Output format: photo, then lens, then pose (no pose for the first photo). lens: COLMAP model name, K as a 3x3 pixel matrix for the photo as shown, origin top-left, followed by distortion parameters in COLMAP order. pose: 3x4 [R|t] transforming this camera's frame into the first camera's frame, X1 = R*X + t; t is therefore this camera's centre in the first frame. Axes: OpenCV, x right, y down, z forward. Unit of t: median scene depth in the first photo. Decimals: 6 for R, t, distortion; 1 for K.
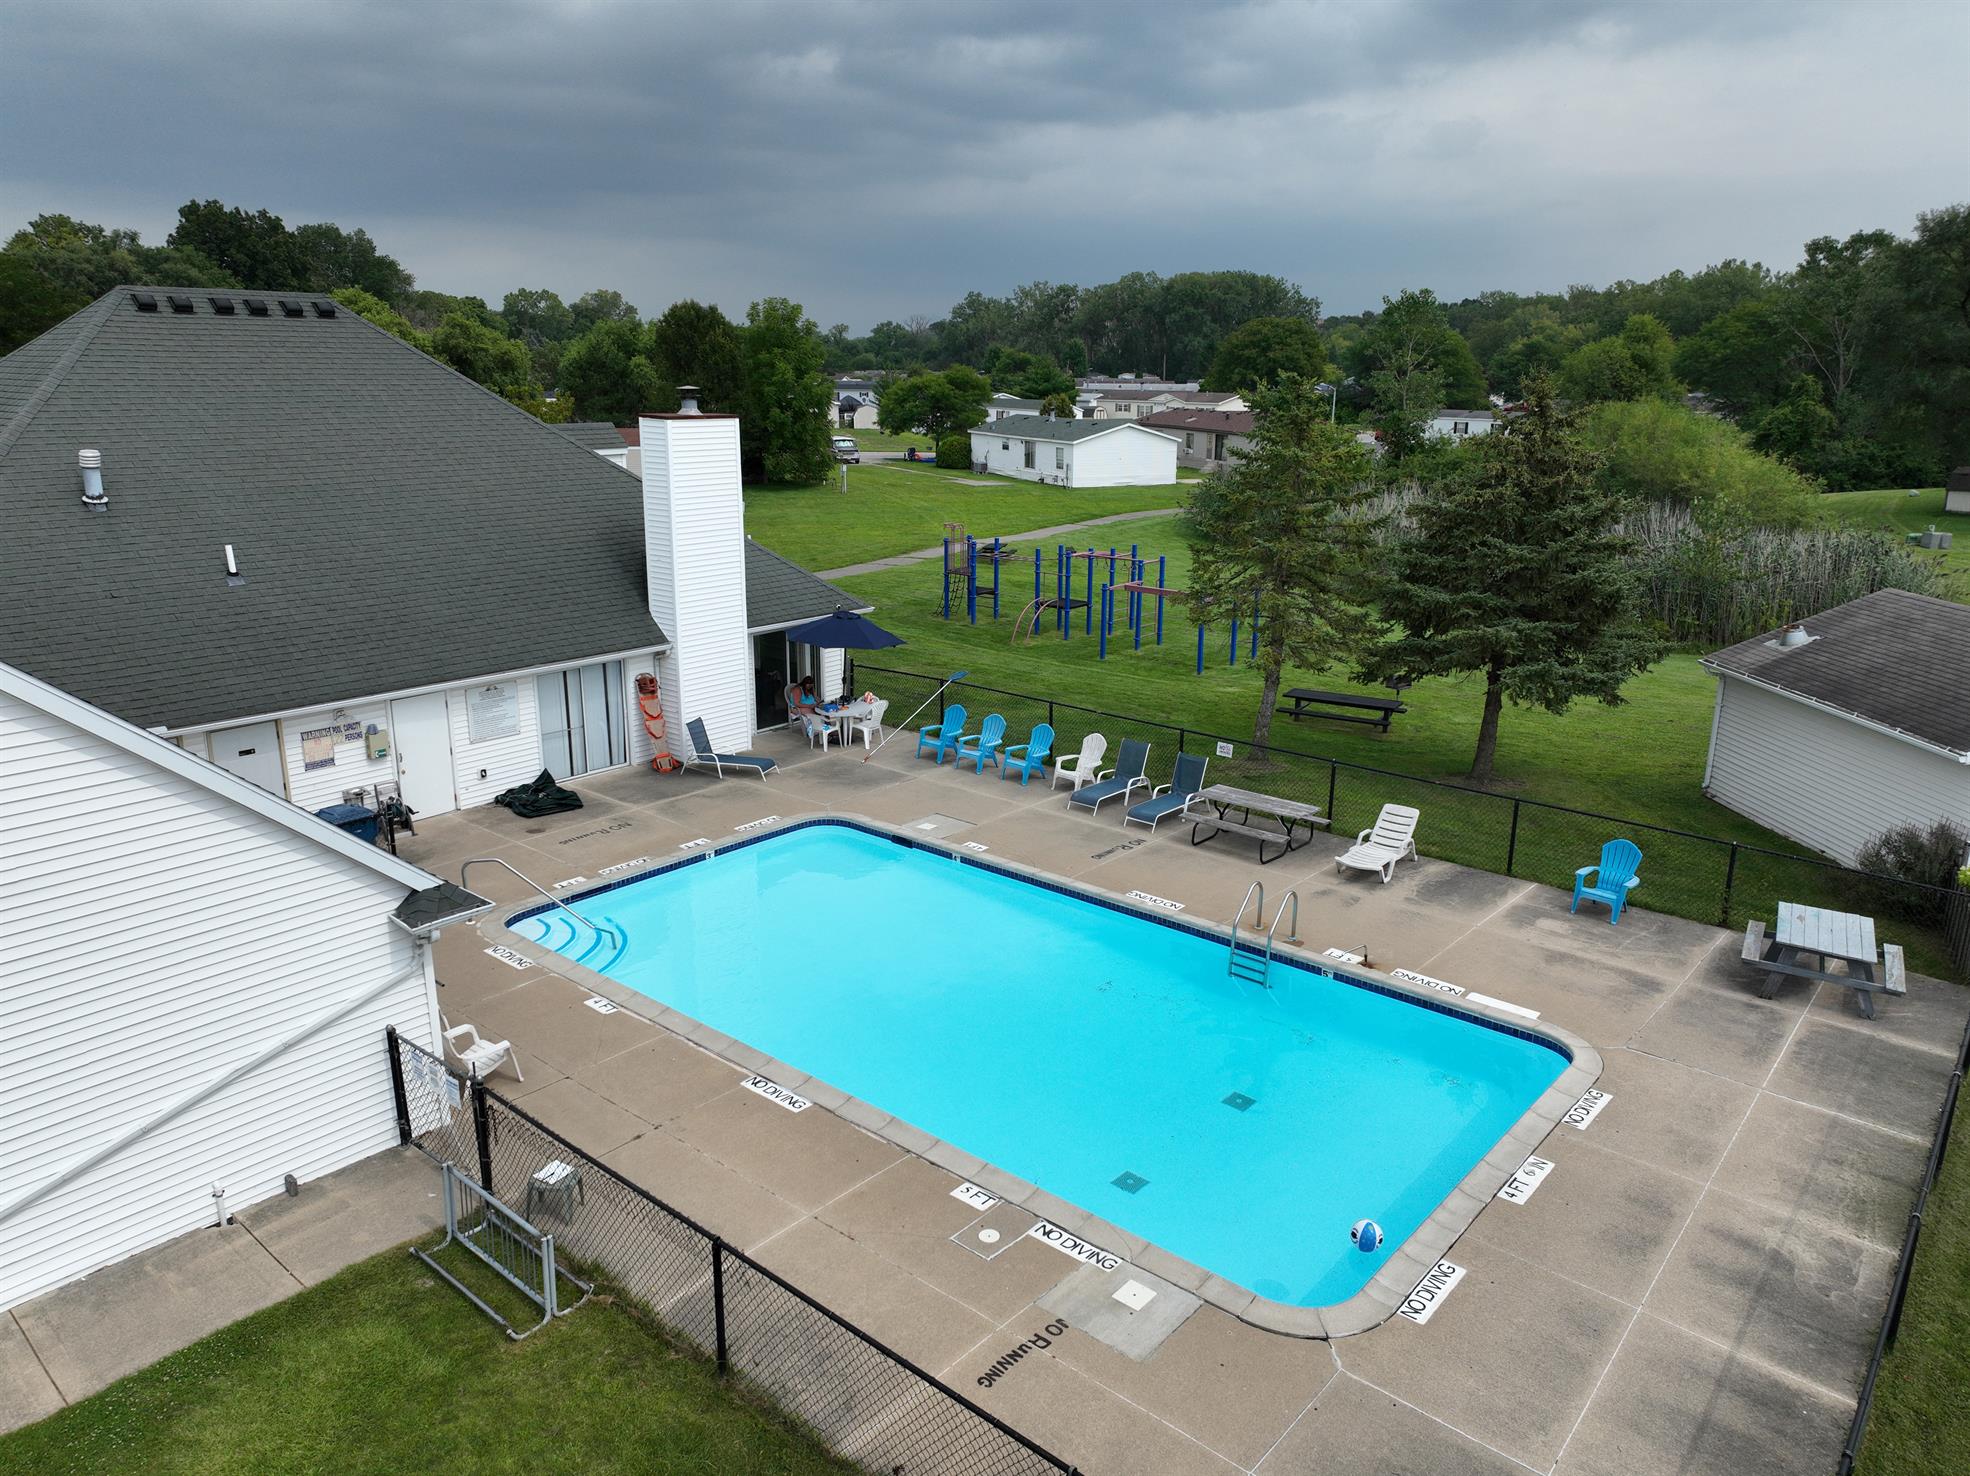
lens RADIAL K [[1375.4, 0, 985.0], [0, 1375.4, 738.0], [0, 0, 1]] dist [-0.003240, 0.002974]
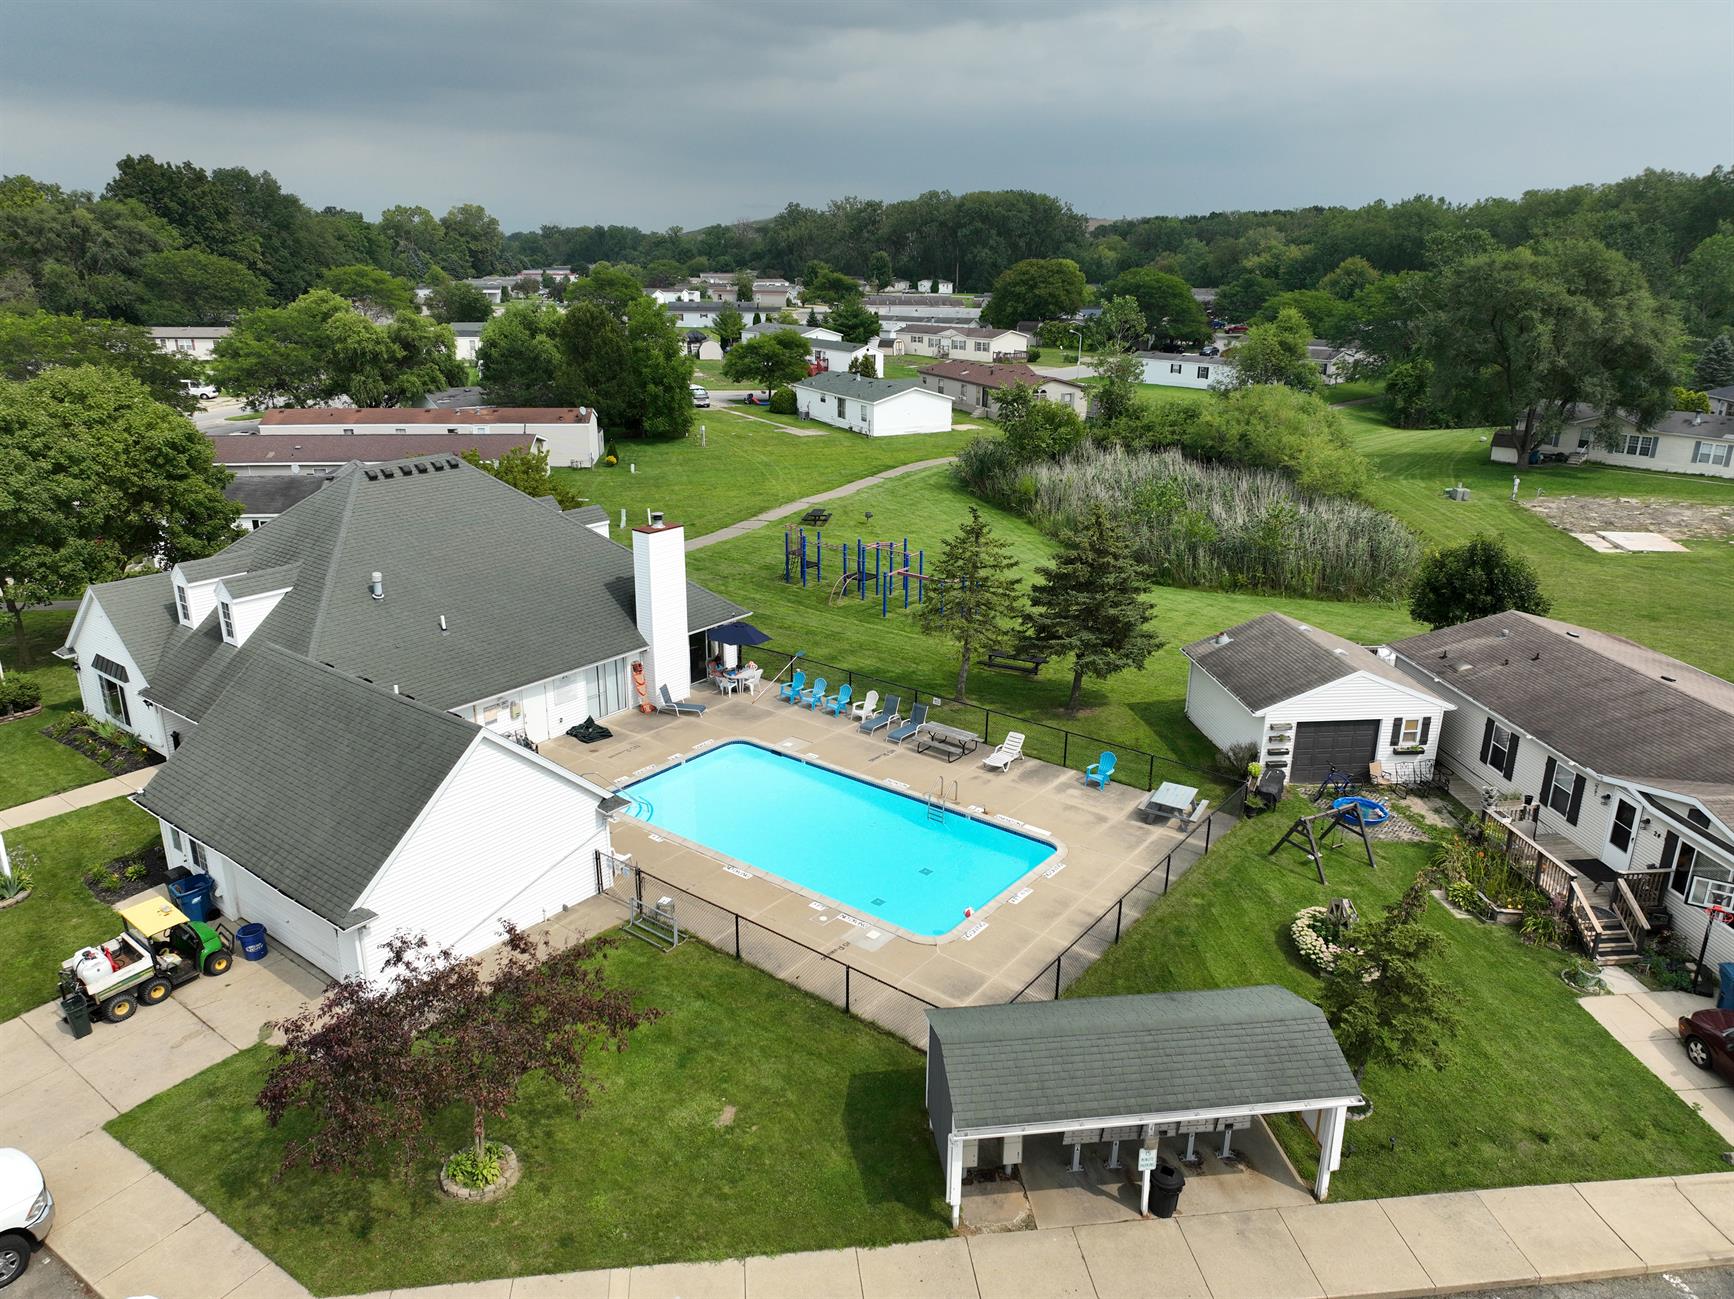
lens RADIAL K [[1210.7, 0, 867.0], [0, 1210.7, 649.5], [0, 0, 1]] dist [-0.003240, 0.002974]
pose [[0.998733, -0.014257, 0.048261, -0.008302], [0.011540, 0.998358, 0.056115, -0.140381], [-0.048982, -0.055487, 0.997257, -0.624010]]
